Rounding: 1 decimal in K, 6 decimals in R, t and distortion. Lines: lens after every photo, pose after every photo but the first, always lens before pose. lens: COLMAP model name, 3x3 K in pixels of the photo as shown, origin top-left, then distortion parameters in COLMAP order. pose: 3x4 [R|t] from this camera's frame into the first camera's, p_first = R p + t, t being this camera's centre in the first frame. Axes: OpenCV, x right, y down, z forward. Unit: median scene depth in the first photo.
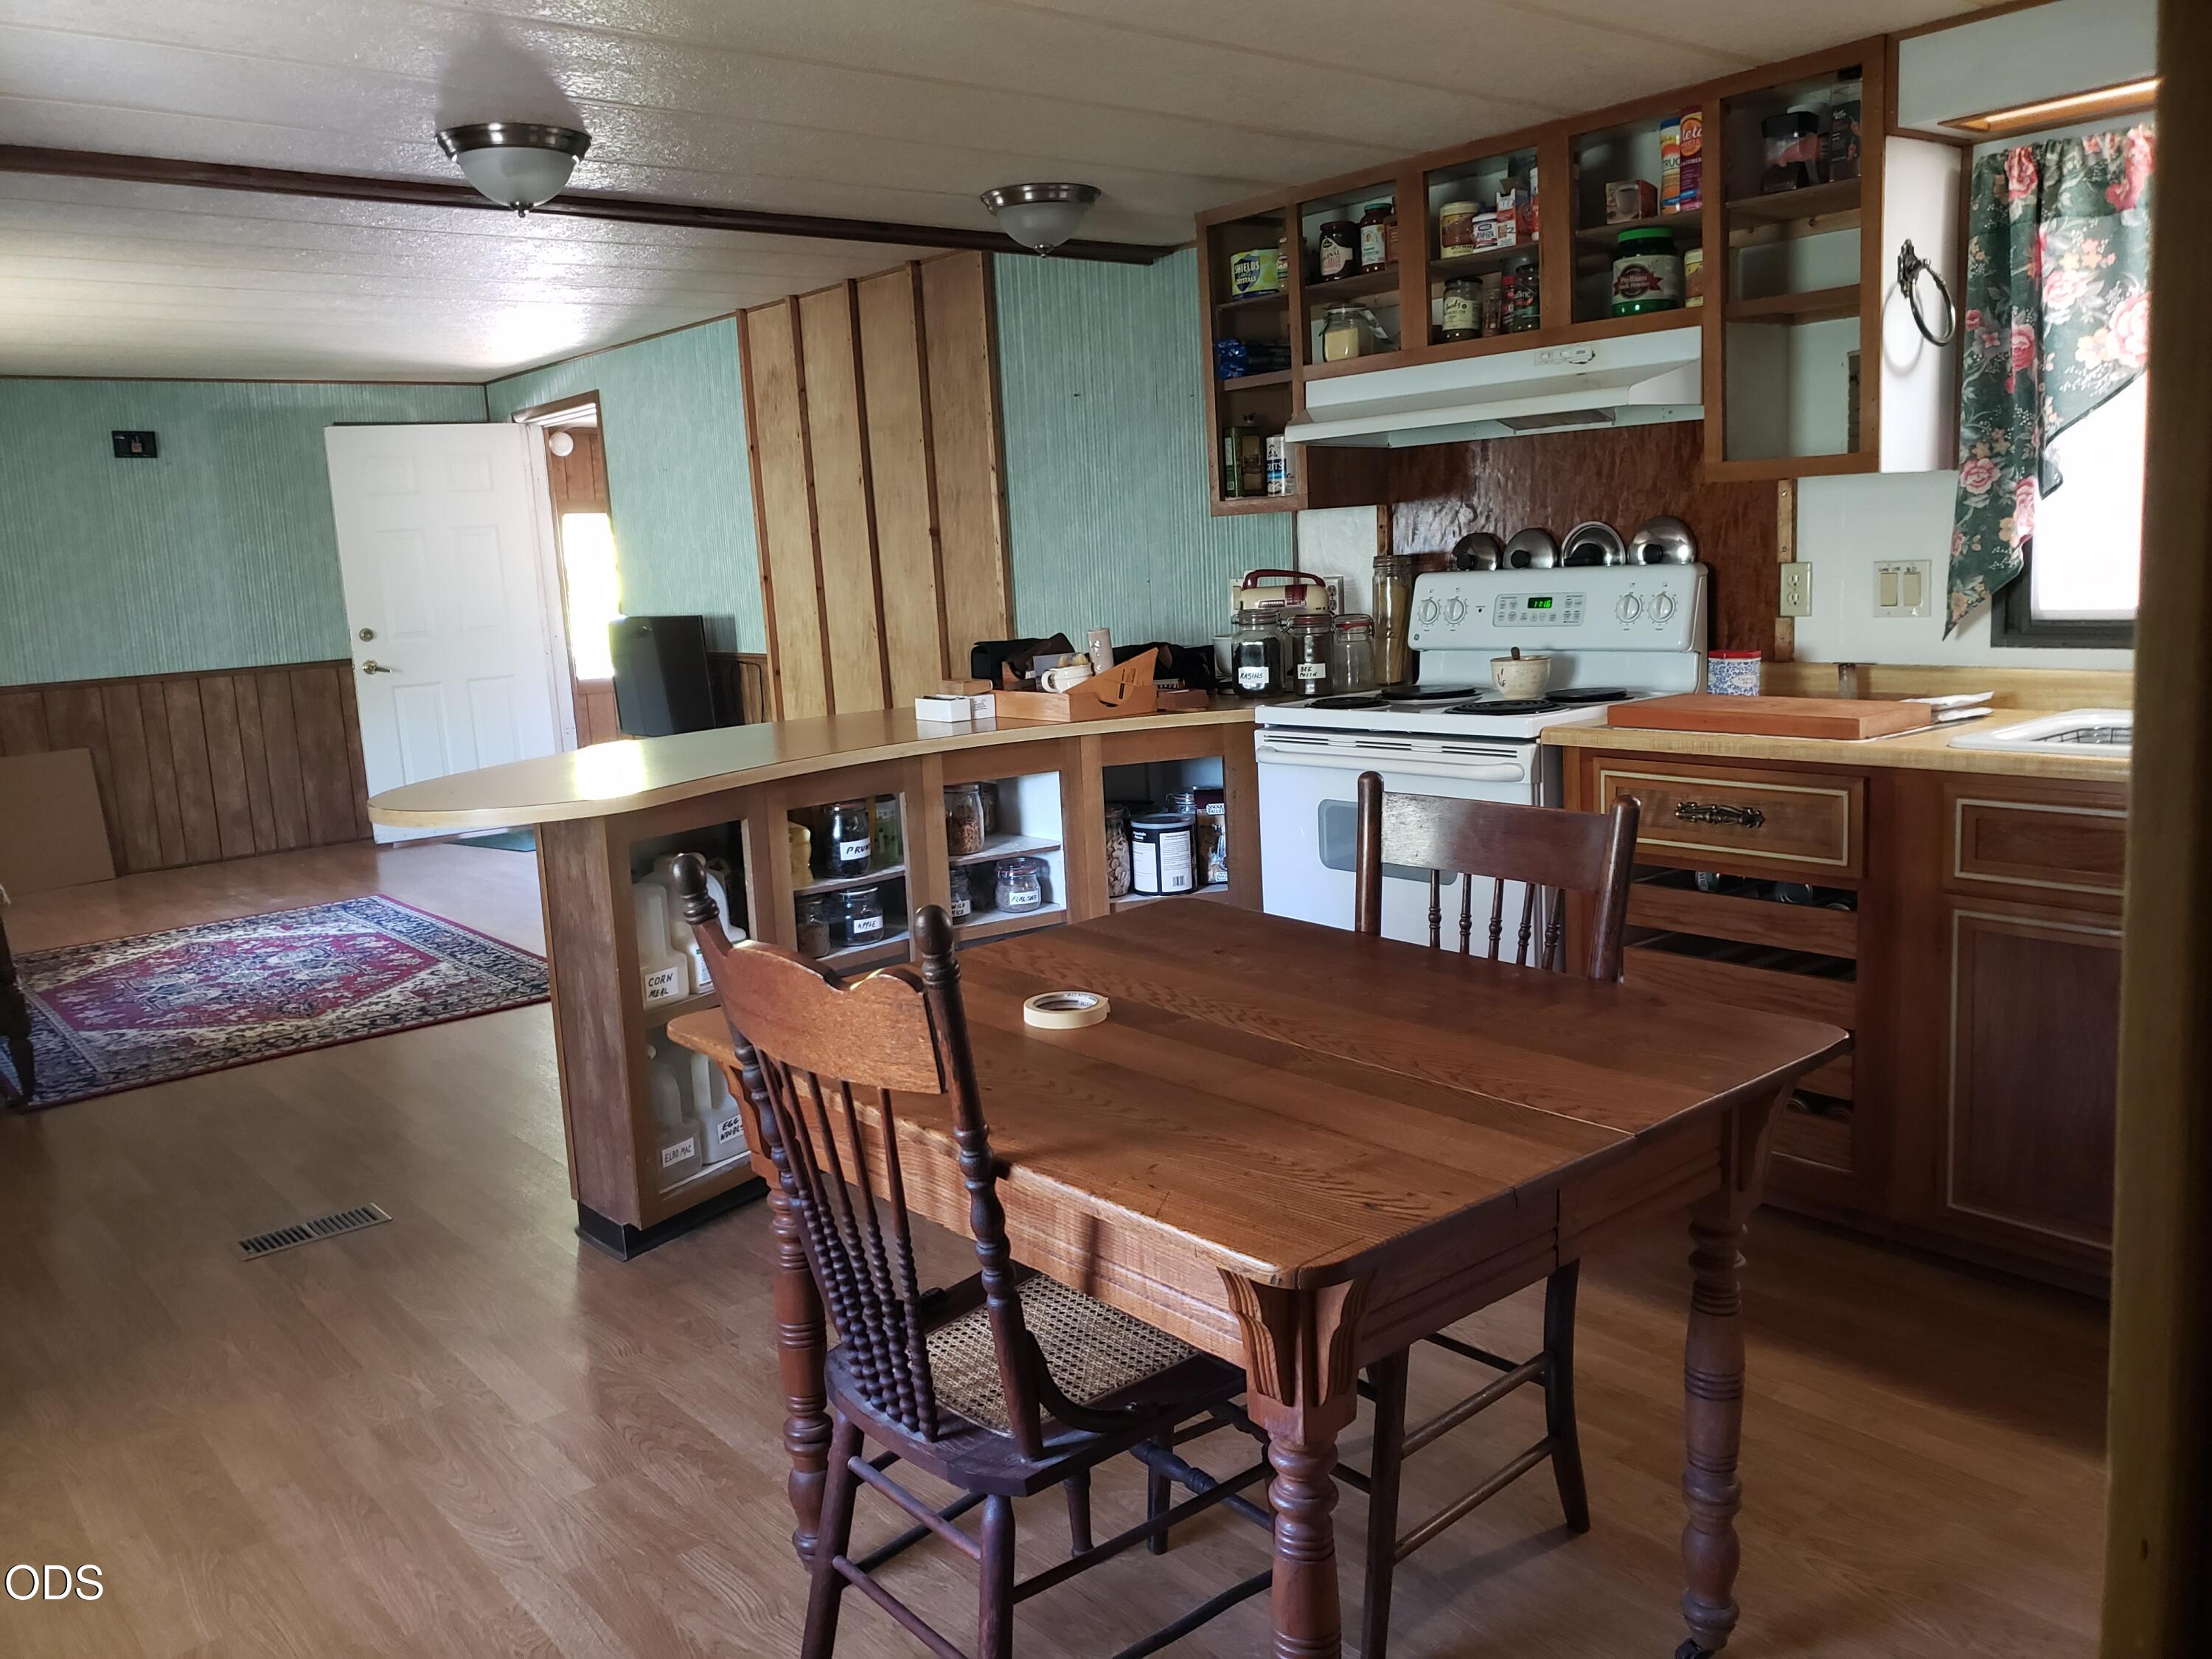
lens RADIAL K [[1714.7, 0, 1098.5], [0, 1714.7, 828.9], [0, 0, 1]] dist [0.026023, -0.023620]
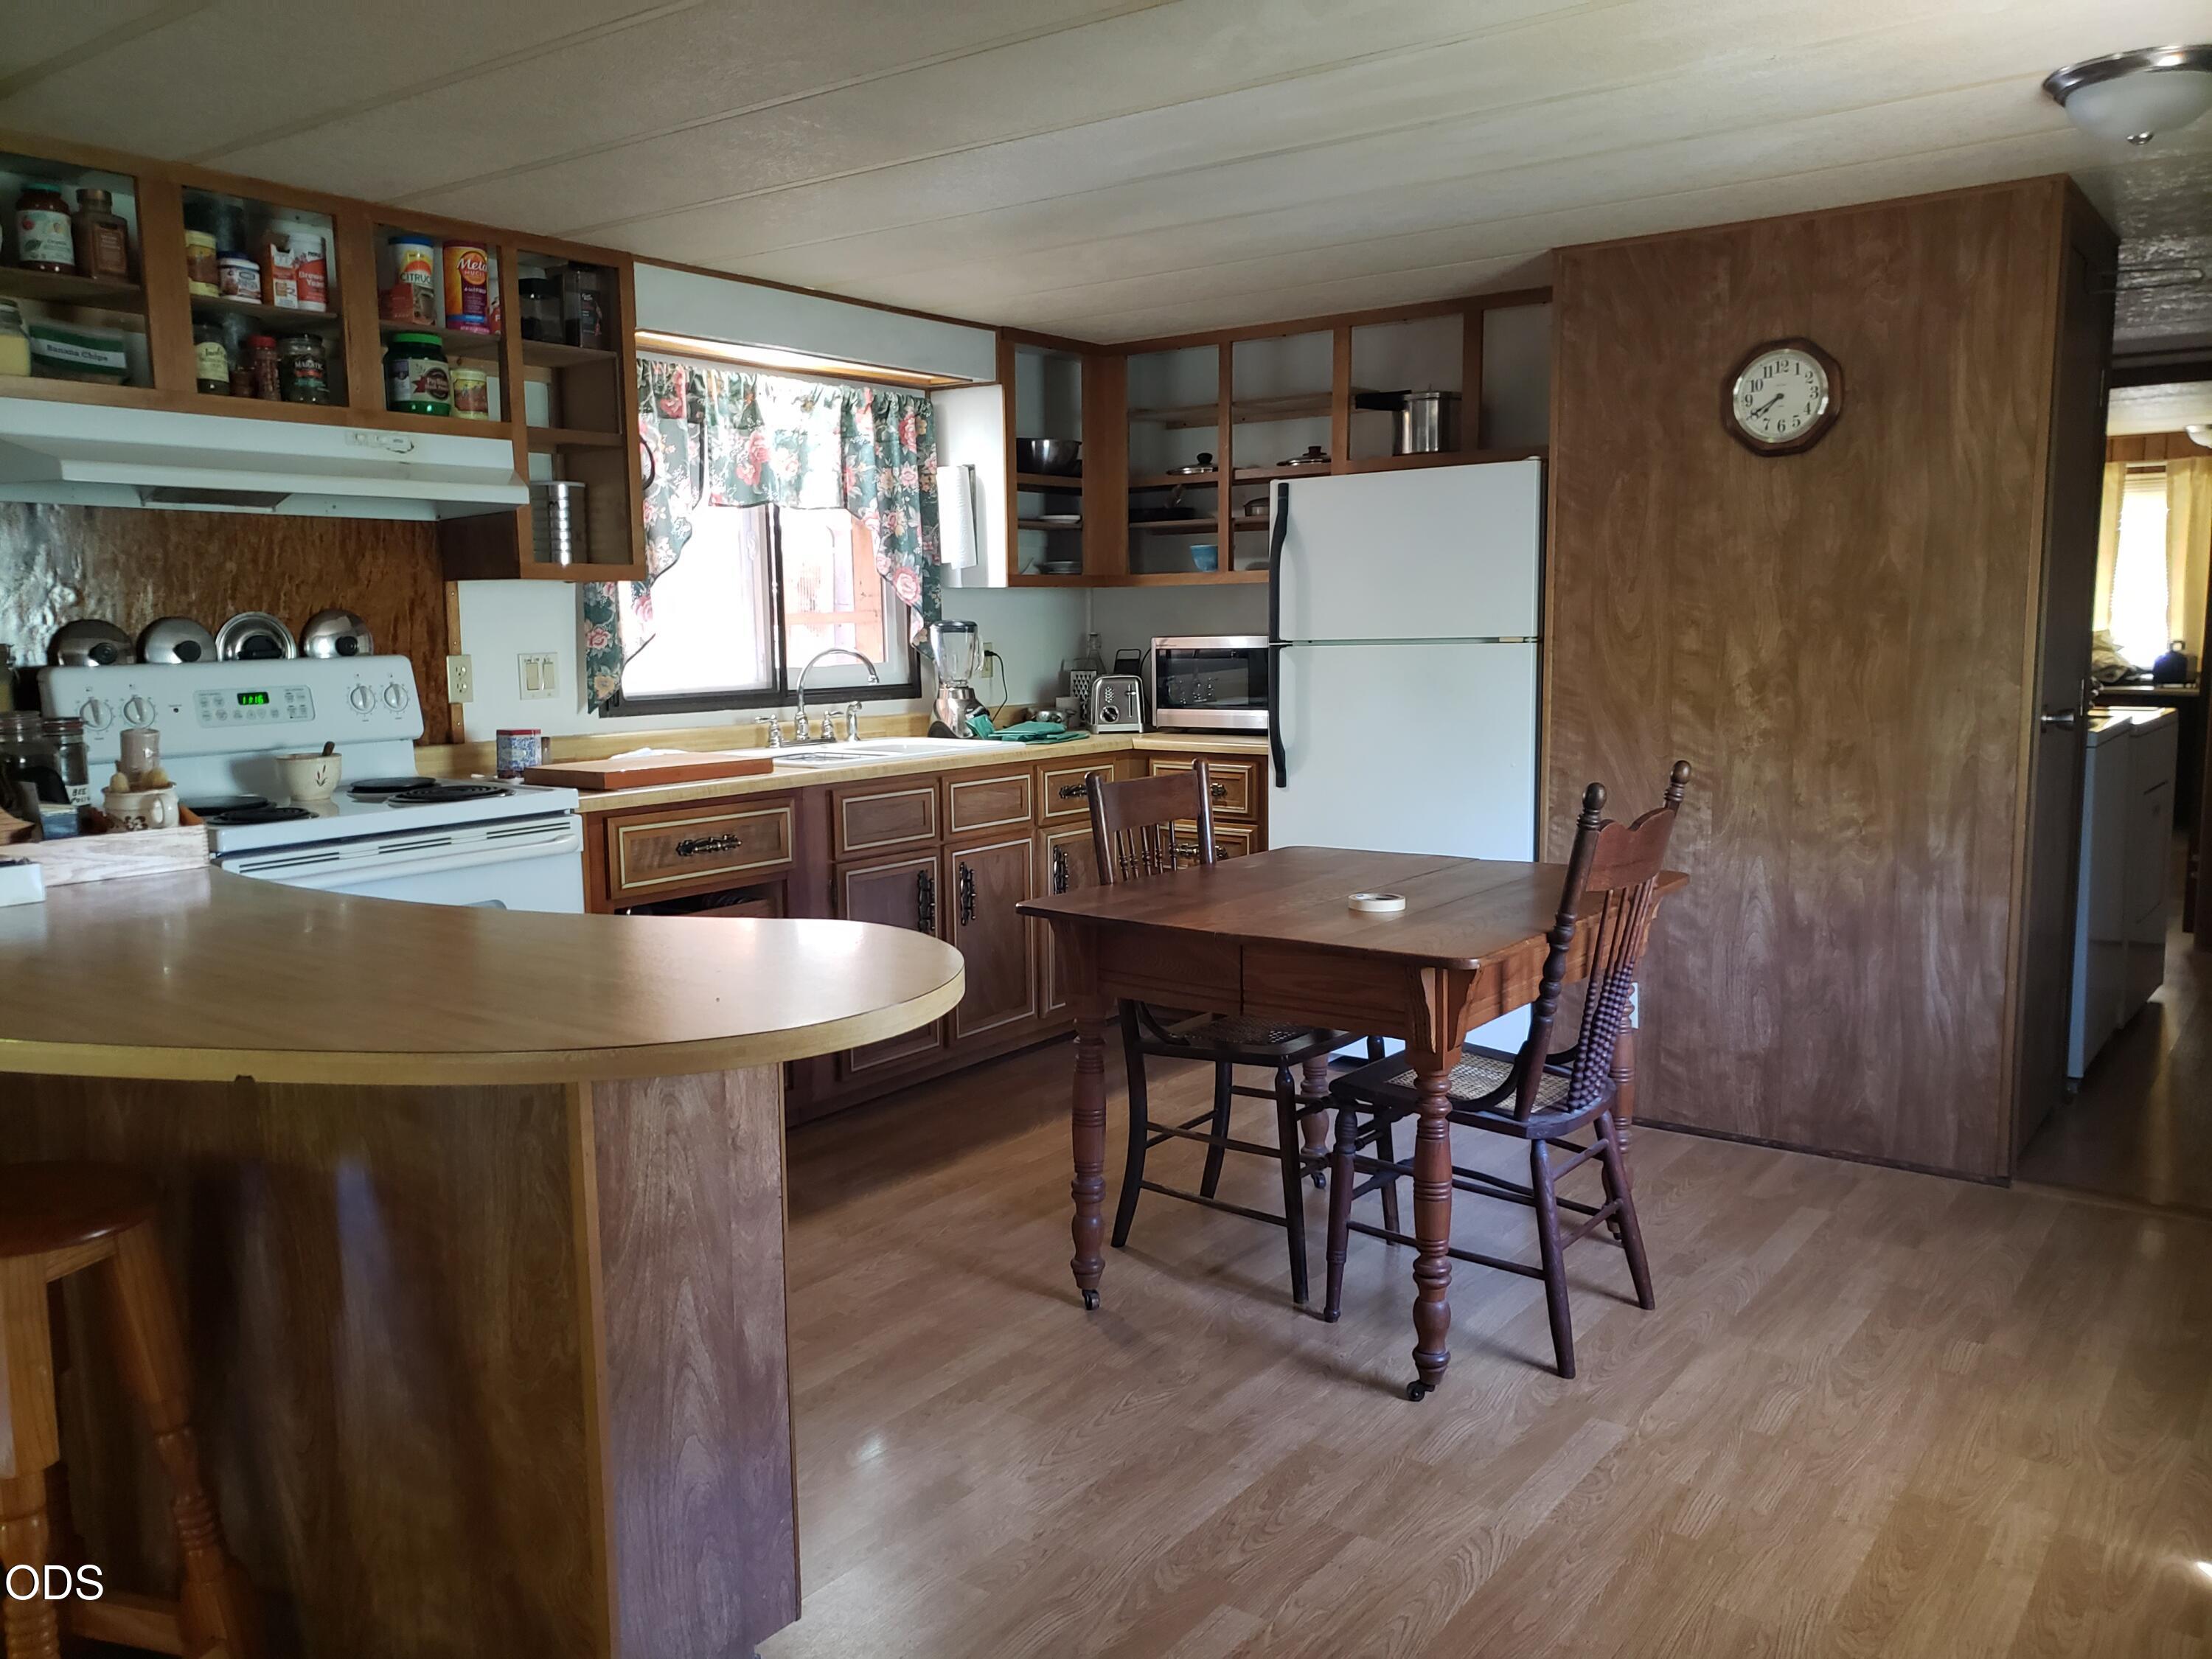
lens RADIAL K [[1714.7, 0, 1098.3], [0, 1714.7, 830.7], [0, 0, 1]] dist [0.026023, -0.023620]
pose [[-0.221407, -0.071236, 0.972576, -0.740559], [0.184072, 0.976347, 0.113416, -0.087504], [-0.957651, 0.204135, -0.203058, 0.797207]]
